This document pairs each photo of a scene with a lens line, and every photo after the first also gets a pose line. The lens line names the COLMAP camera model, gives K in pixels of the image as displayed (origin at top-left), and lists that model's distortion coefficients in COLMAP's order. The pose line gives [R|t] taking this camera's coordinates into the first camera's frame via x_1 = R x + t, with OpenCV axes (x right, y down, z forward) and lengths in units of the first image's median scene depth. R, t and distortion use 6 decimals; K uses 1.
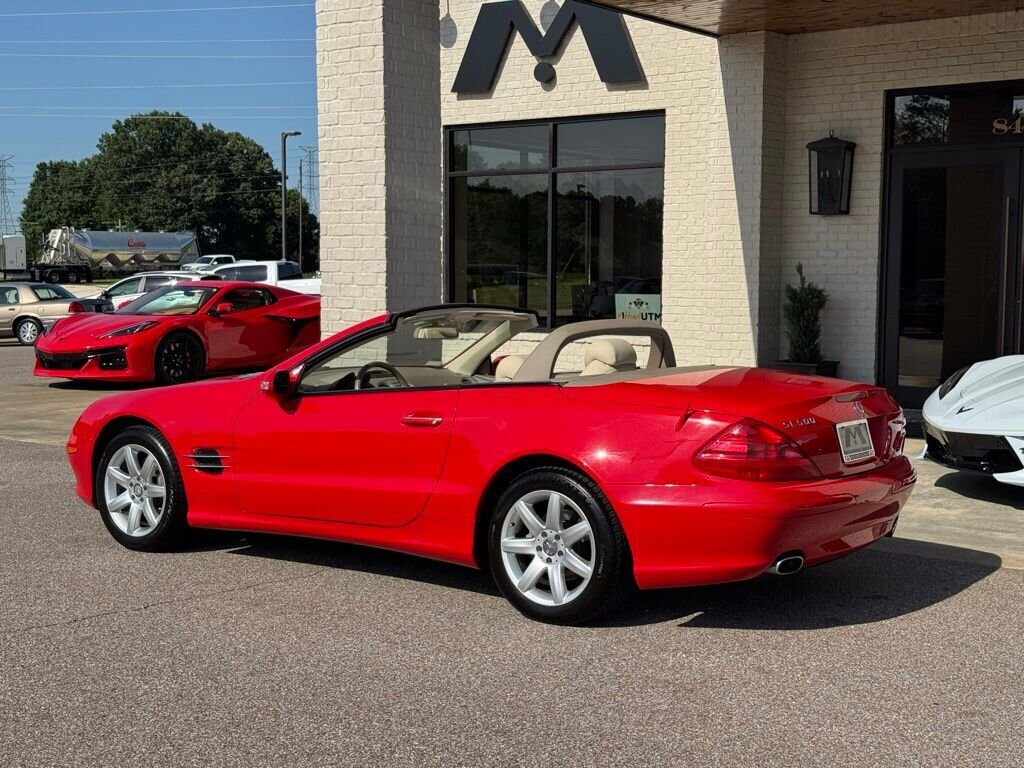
lens RADIAL K [[1419.8, 0, 509.1], [0, 1419.8, 387.6], [0, 0, 1]] dist [0.197040, -0.397208]
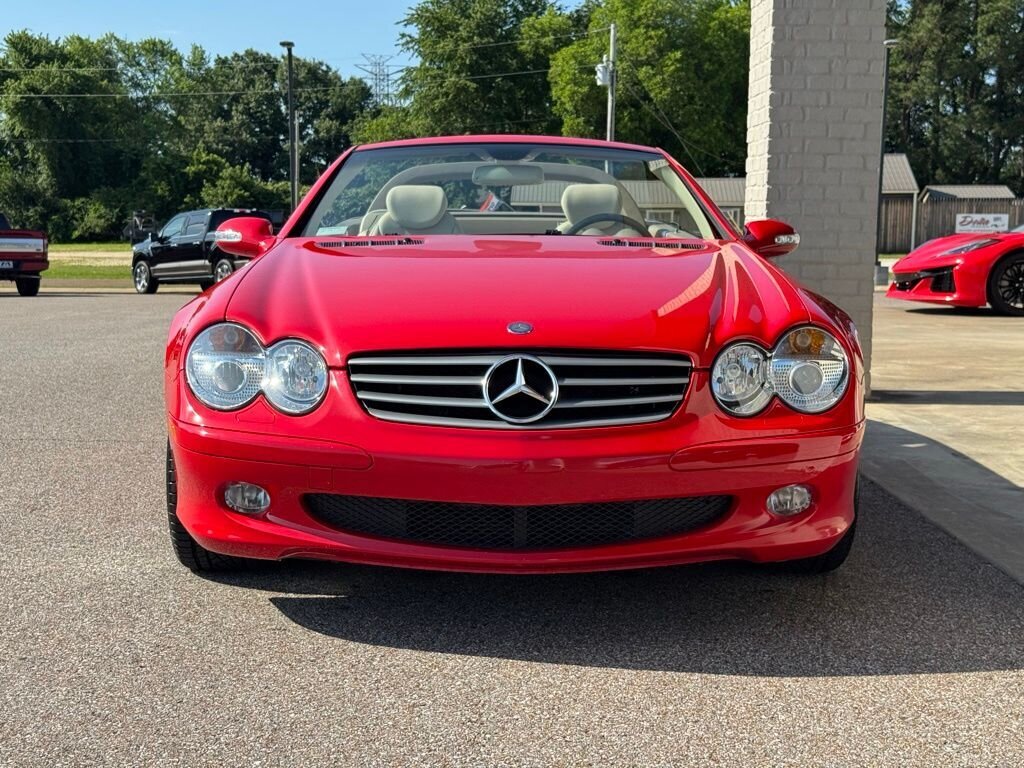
lens RADIAL K [[1419.8, 0, 509.1], [0, 1419.8, 387.6], [0, 0, 1]] dist [0.197040, -0.397208]
pose [[0.611772, 0.088548, -0.786062, 0.323461], [-0.068386, 0.995915, 0.058964, 0.015098], [0.788072, 0.017683, 0.615329, 0.267454]]
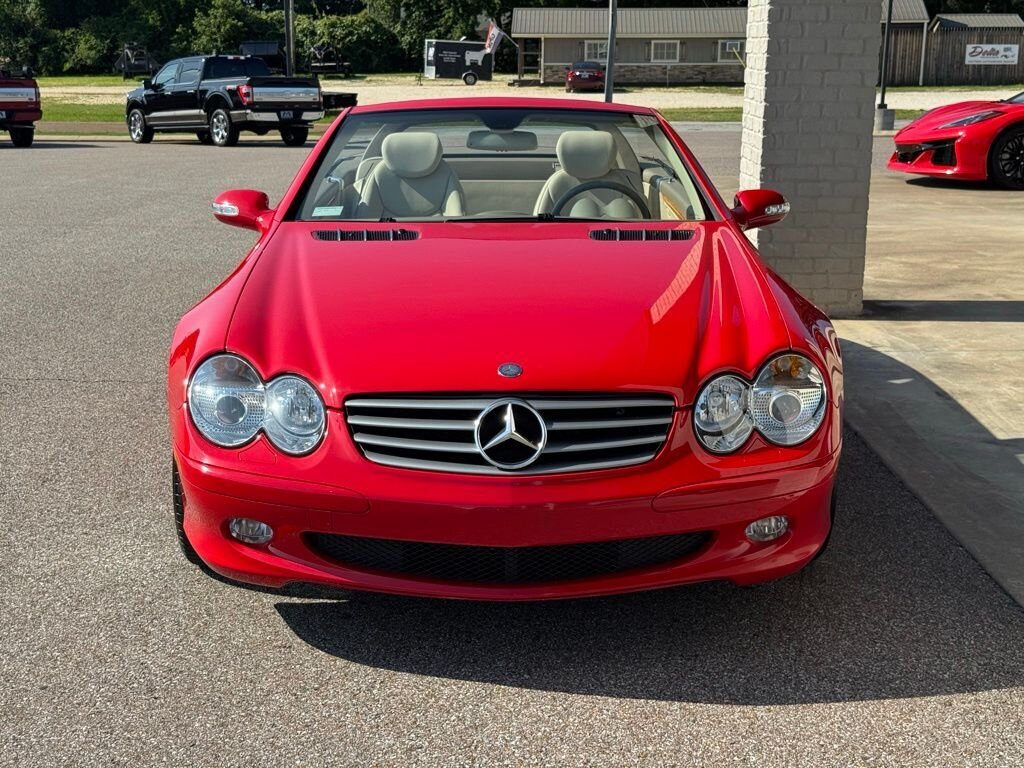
lens RADIAL K [[1416.9, 0, 518.3], [0, 1416.9, 386.7], [0, 0, 1]] dist [0.227626, -0.562984]
pose [[0.615862, 0.177801, -0.767529, 0.327314], [-0.064294, 0.982295, 0.175963, -0.020844], [0.785226, -0.059022, 0.616389, 0.264088]]
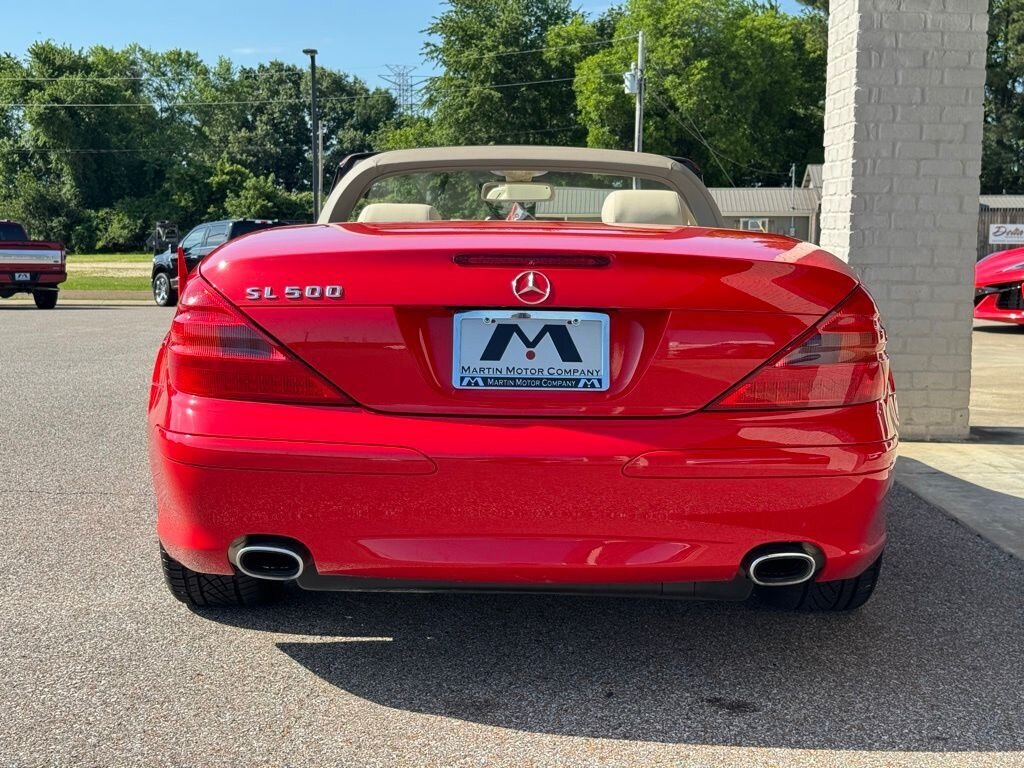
lens RADIAL K [[1417.1, 0, 505.7], [0, 1417.1, 388.1], [0, 0, 1]] dist [0.208706, -0.463883]
pose [[0.597442, 0.084912, -0.797404, 0.264854], [-0.069751, 0.996112, 0.053812, 0.010288], [0.798872, 0.023470, 0.601042, 0.301976]]
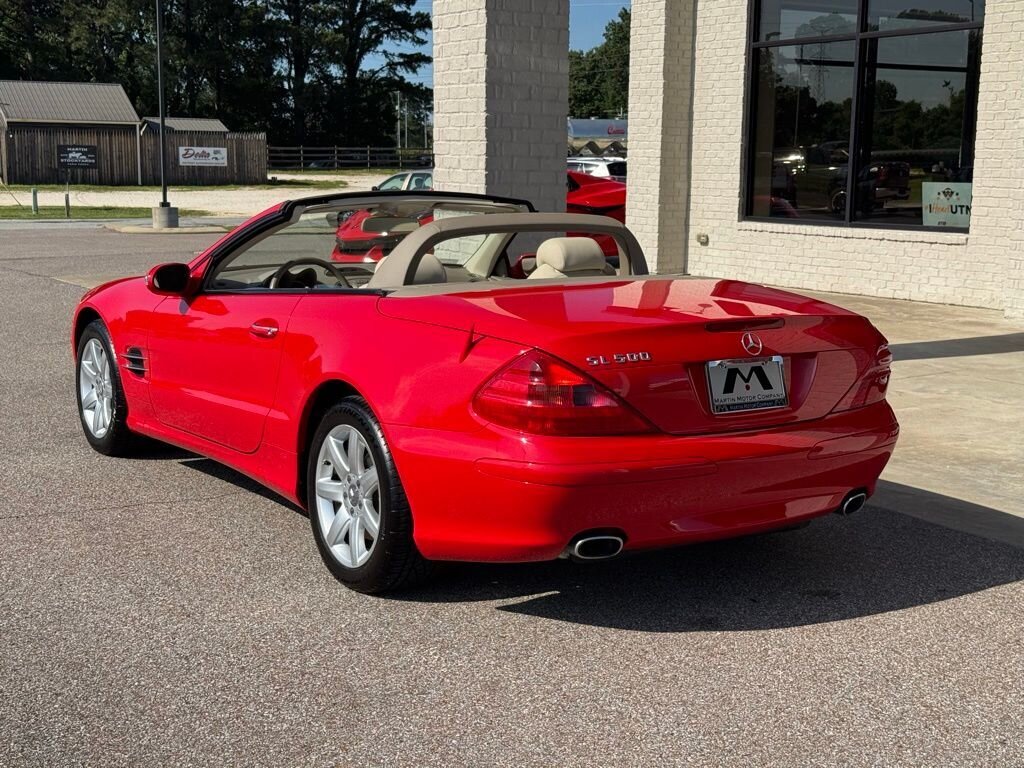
lens RADIAL K [[1418.4, 0, 512.0], [0, 1418.4, 384.0], [0, 0, 1]] dist [0.189515, -0.355139]
pose [[0.939983, 0.059223, -0.336043, 0.159800], [-0.033879, 0.996155, 0.080791, -0.007996], [0.339536, -0.064557, 0.938375, 0.116656]]
